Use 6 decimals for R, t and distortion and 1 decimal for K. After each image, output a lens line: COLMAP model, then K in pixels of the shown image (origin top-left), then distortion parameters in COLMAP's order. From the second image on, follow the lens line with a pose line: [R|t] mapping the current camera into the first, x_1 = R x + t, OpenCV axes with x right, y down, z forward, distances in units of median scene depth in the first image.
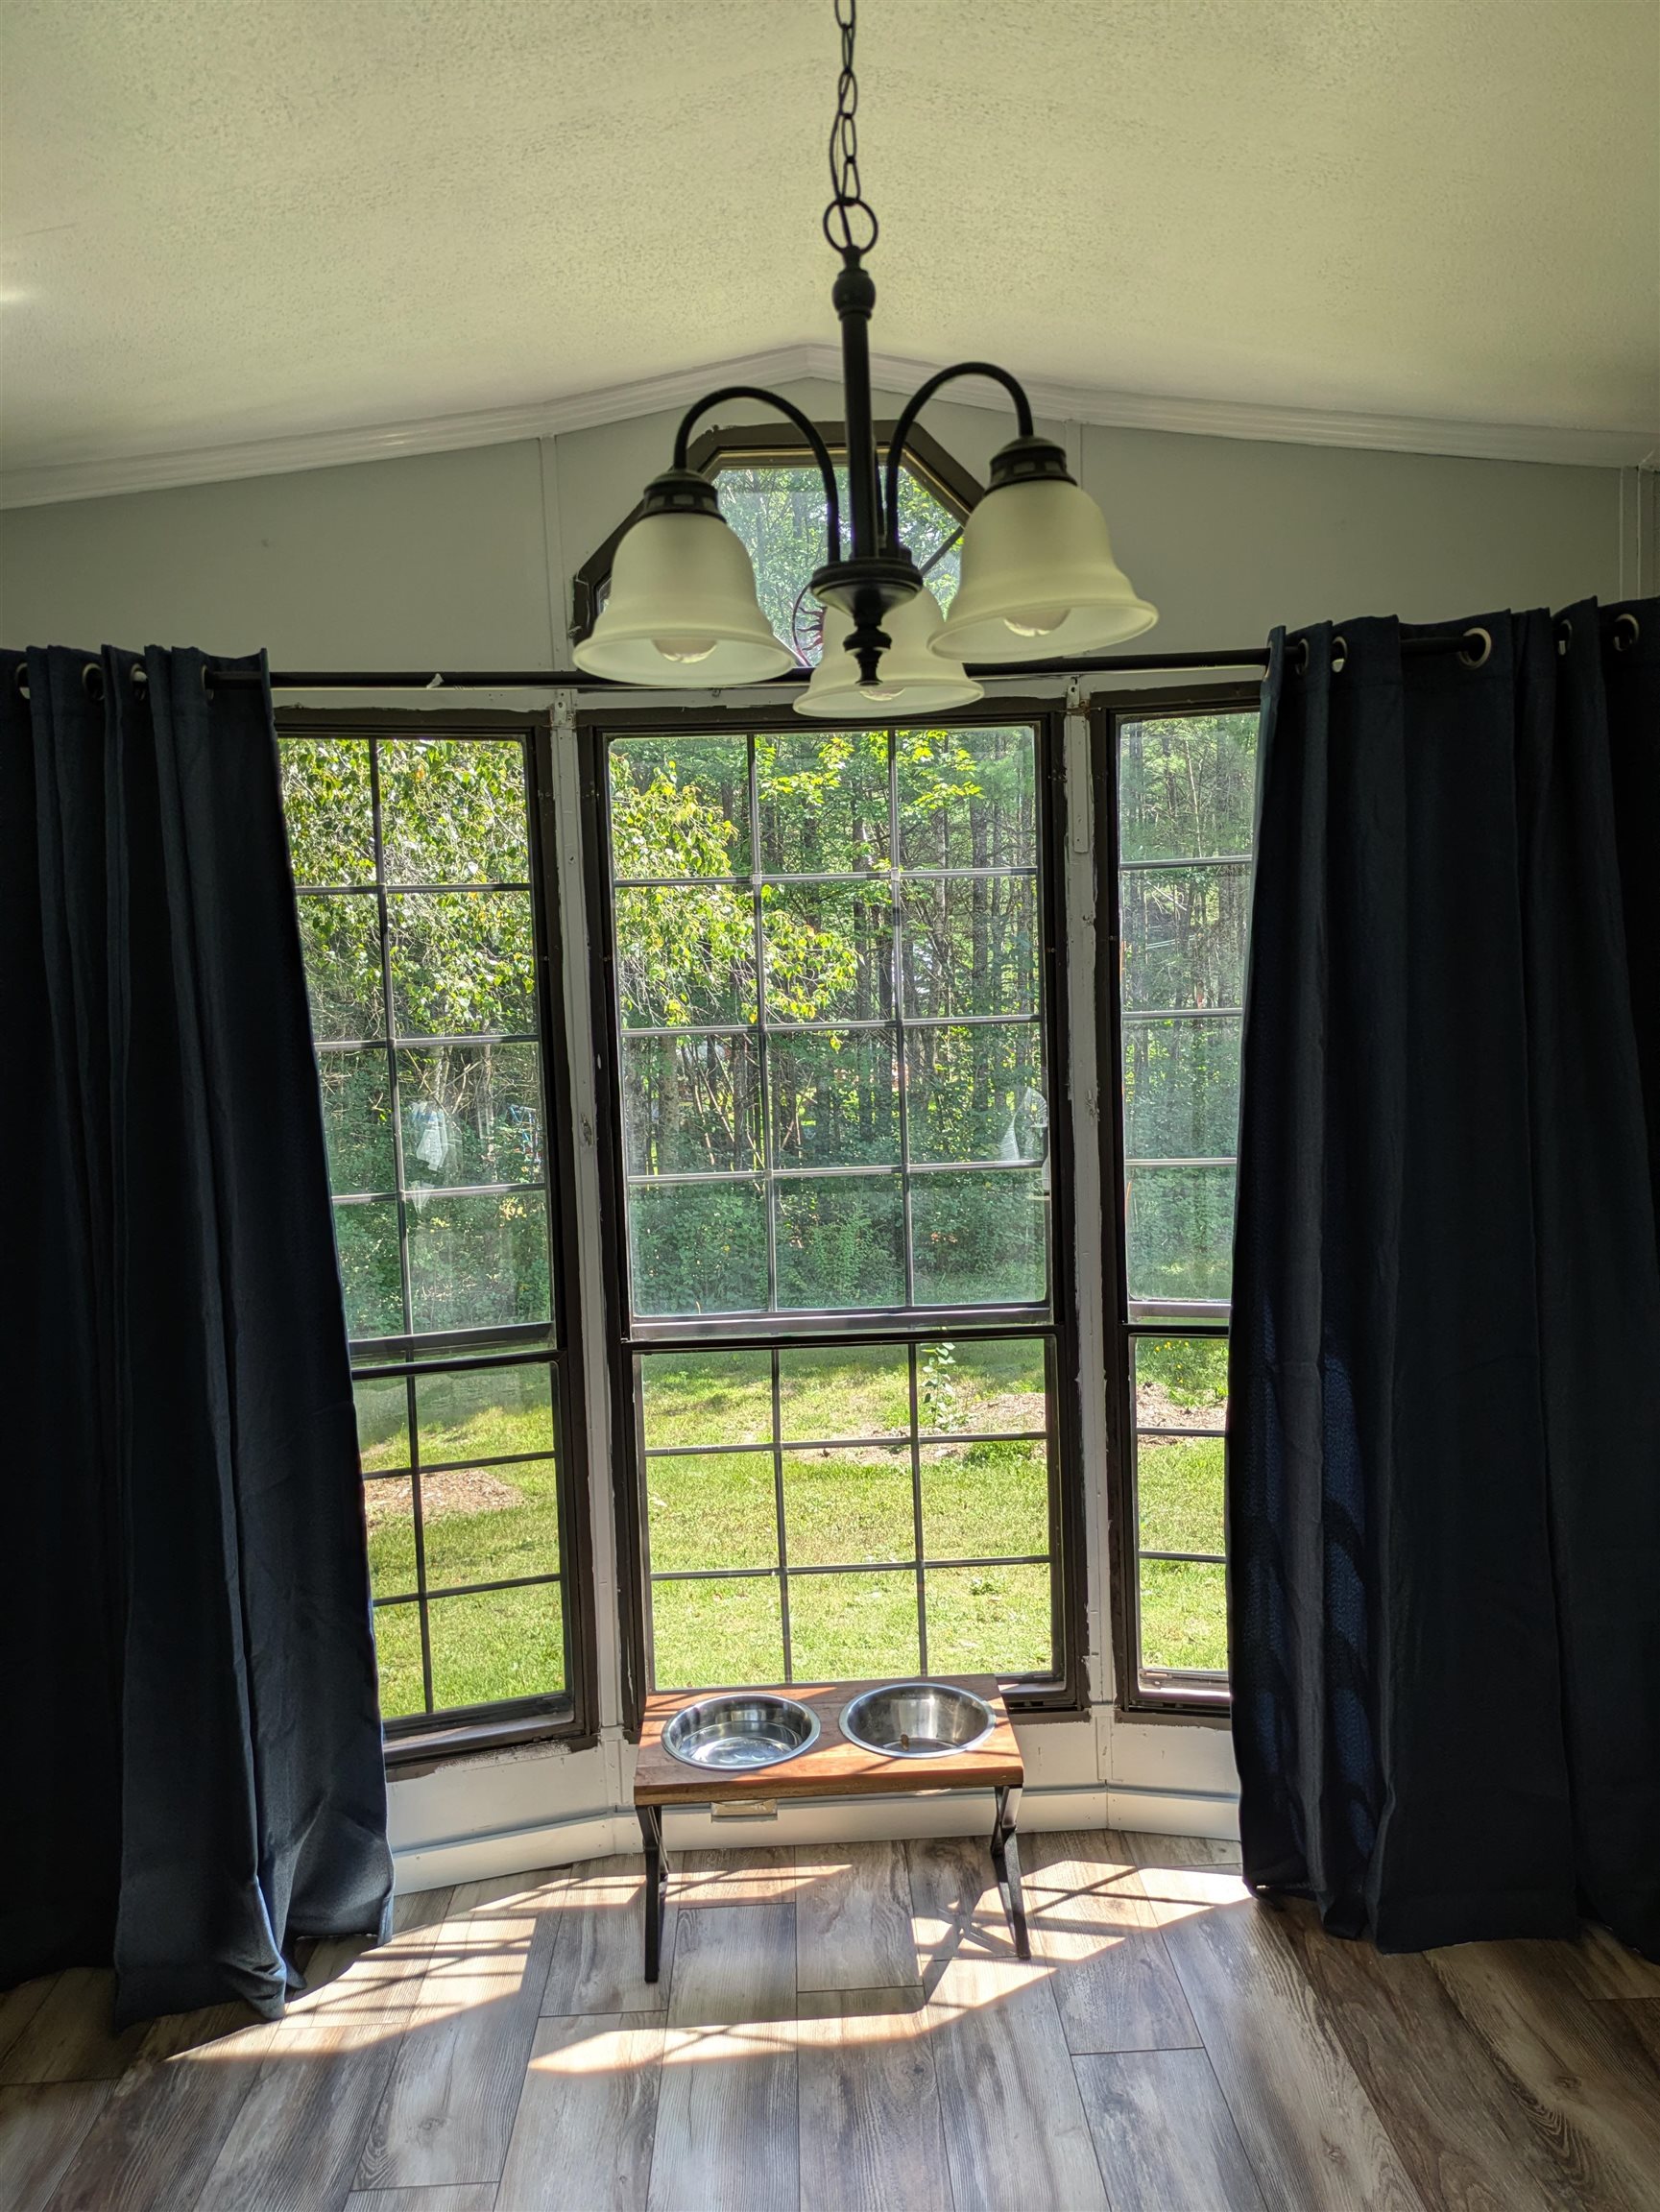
lens RADIAL K [[1654.0, 0, 833.8], [0, 1654.0, 1095.4], [0, 0, 1]] dist [0.041572, -0.051216]
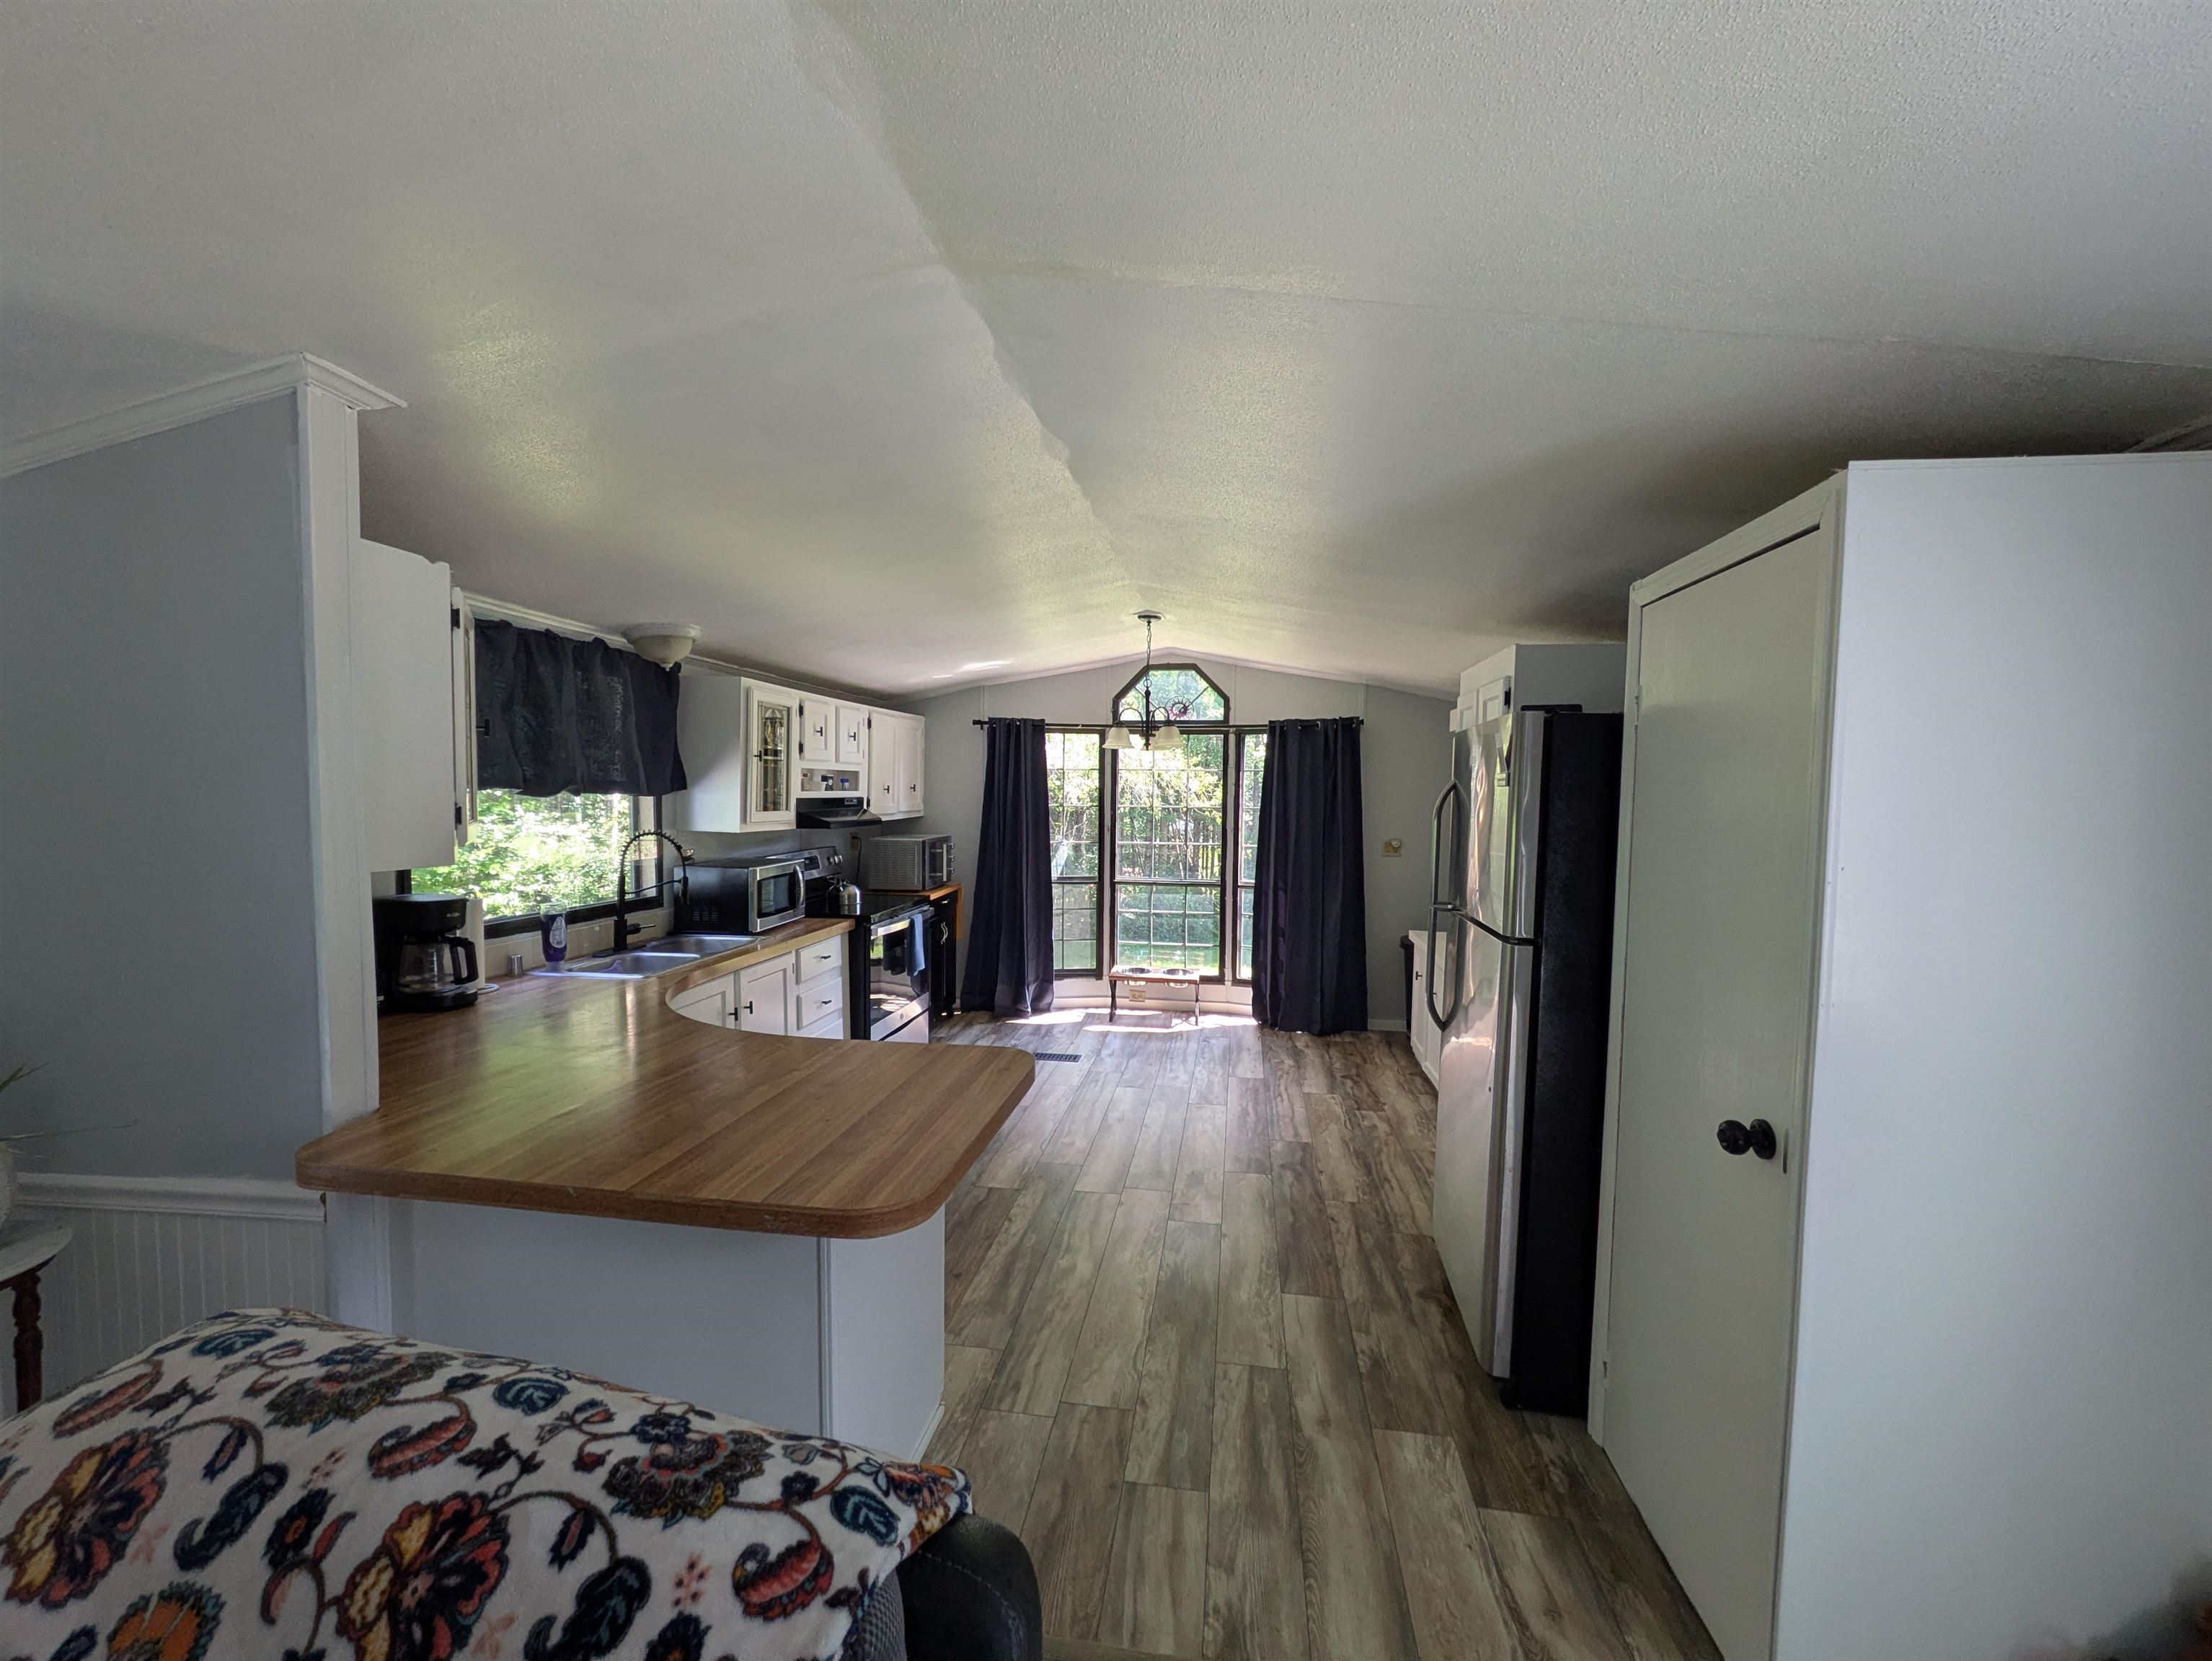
lens RADIAL K [[877.6, 0, 1120.0], [0, 877.6, 834.2], [0, 0, 1]] dist [-0.000958, 0.000270]
pose [[0.985050, 0.054961, -0.163266, 0.253706], [-0.058545, 0.998136, -0.017219, 0.074316], [0.162015, 0.026520, 0.986432, -1.231292]]
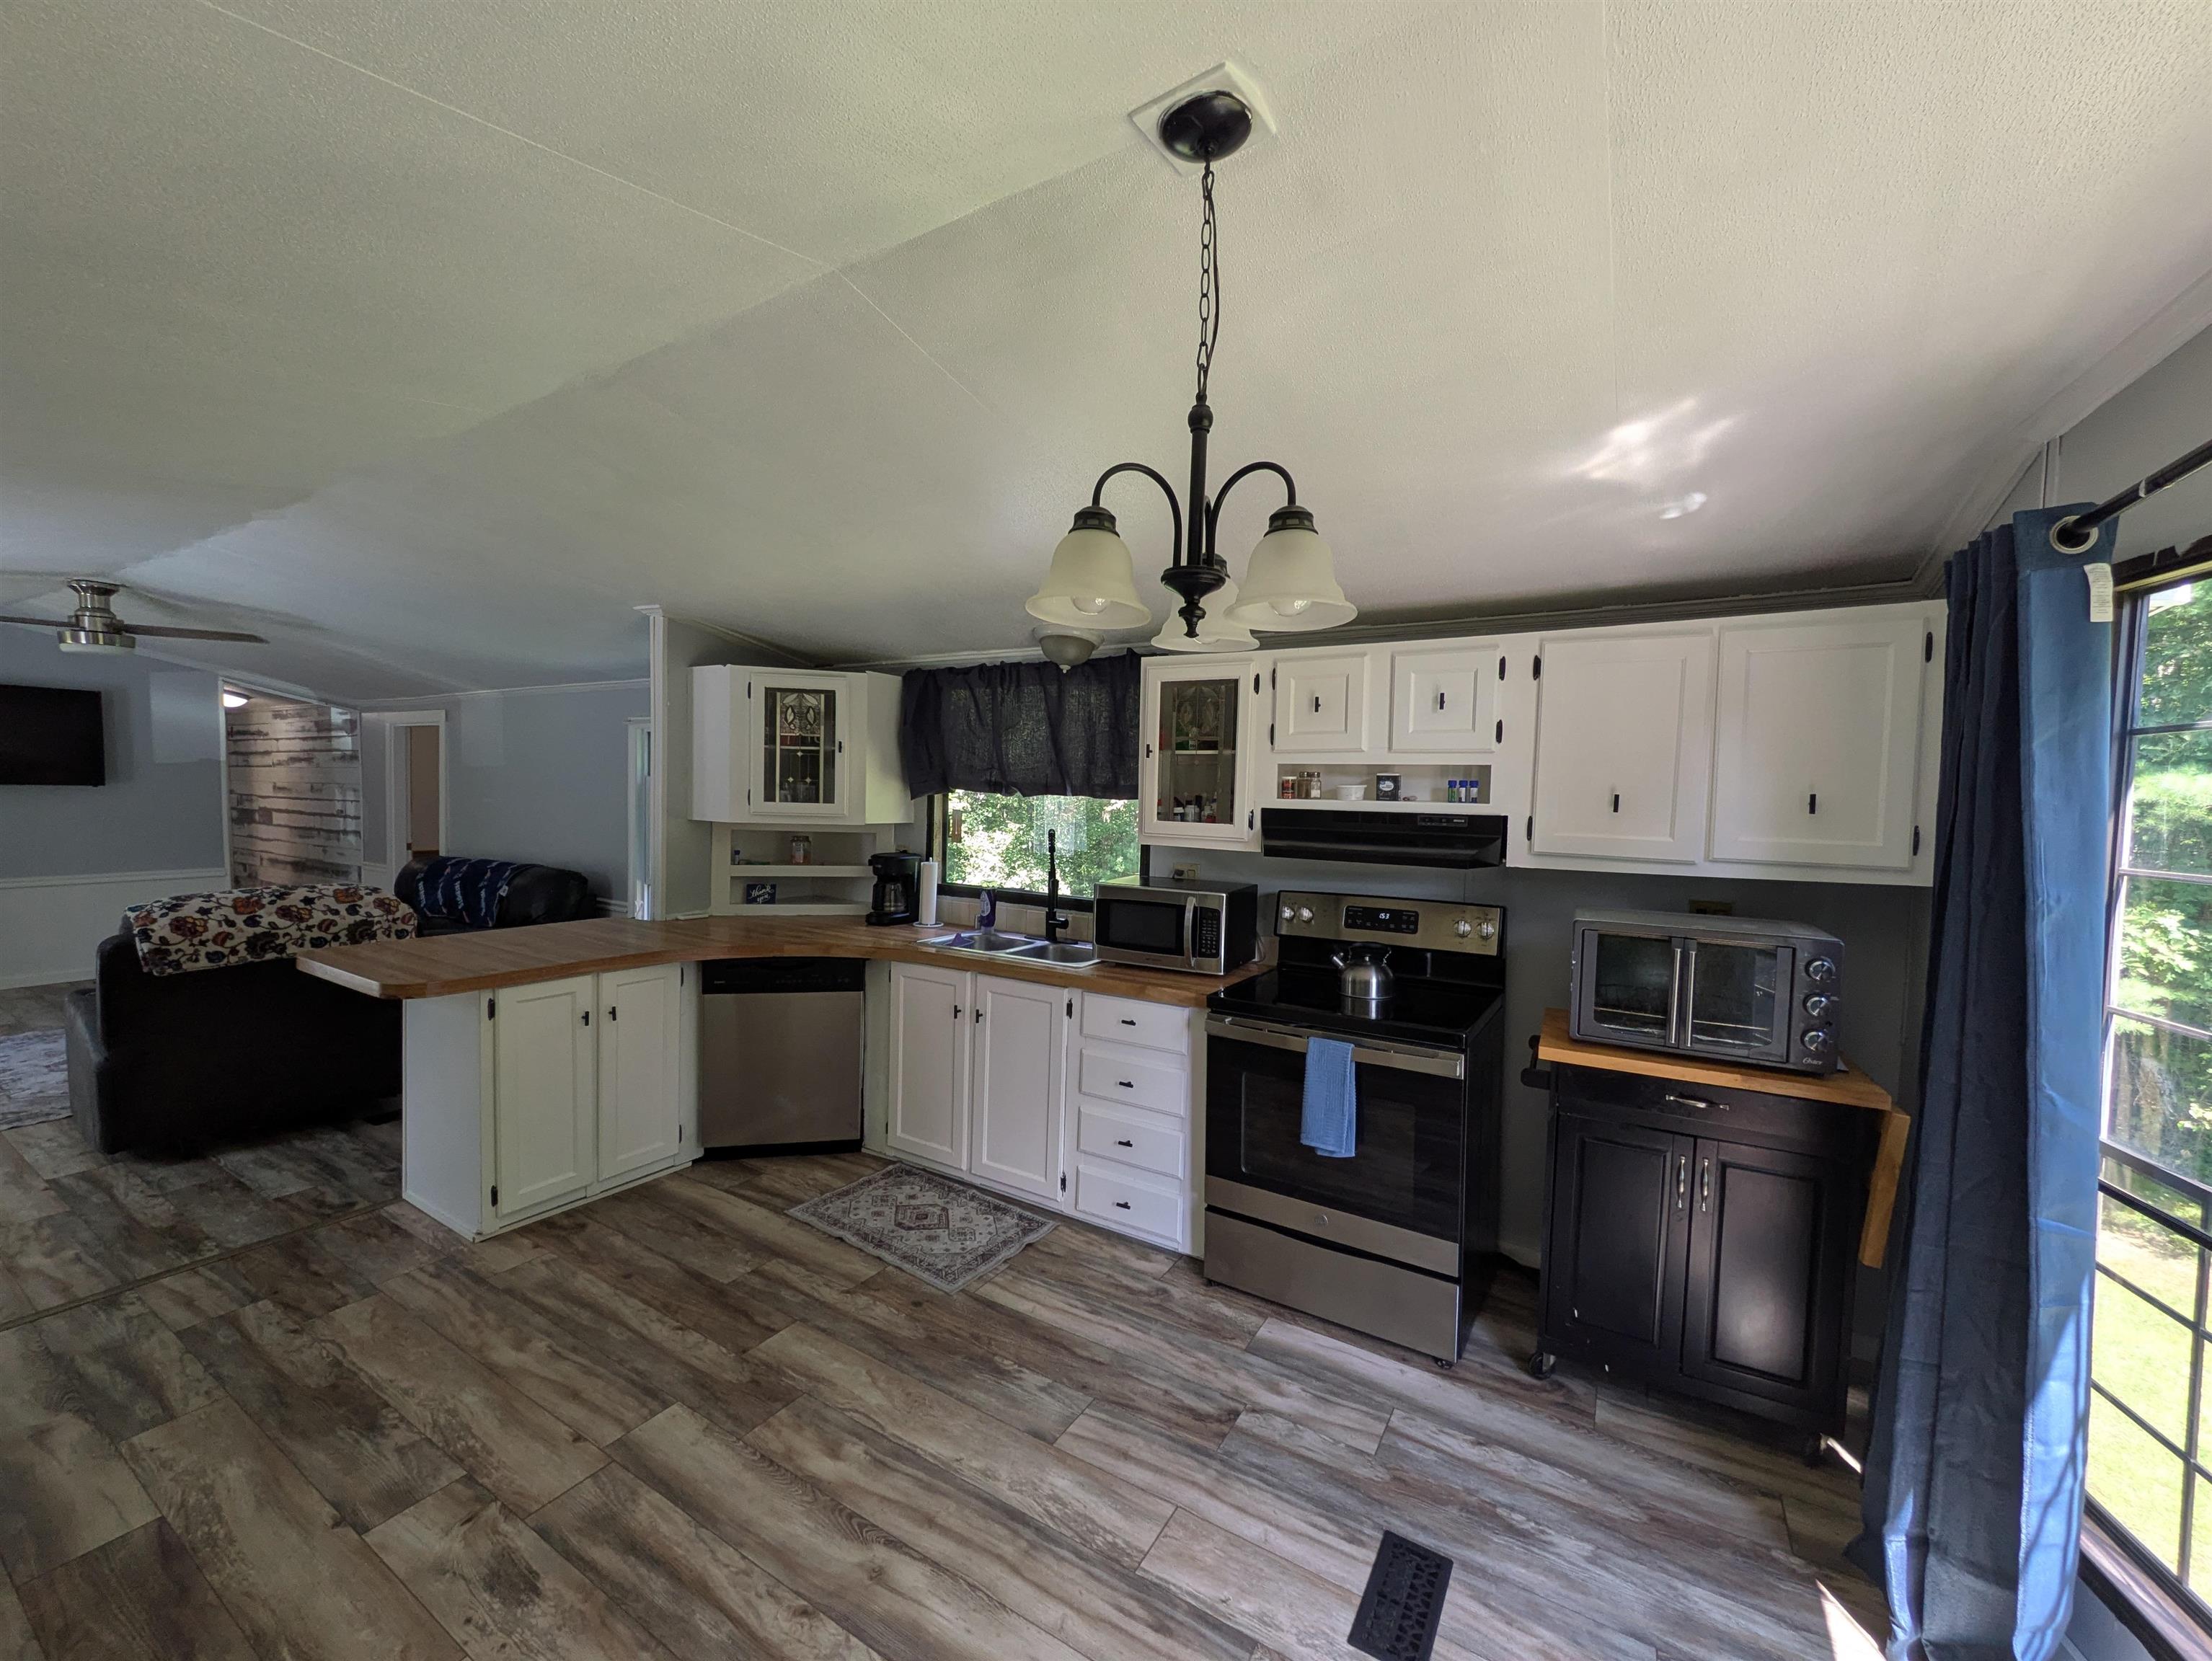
lens RADIAL K [[880.6, 0, 1111.7], [0, 880.6, 835.8], [0, 0, 1]] dist [0.002534, -0.000762]
pose [[-0.541154, 0.064629, -0.838436, 0.443192], [-0.067611, 0.990471, 0.119986, -0.074733], [0.838201, 0.121618, -0.531628, 0.743693]]
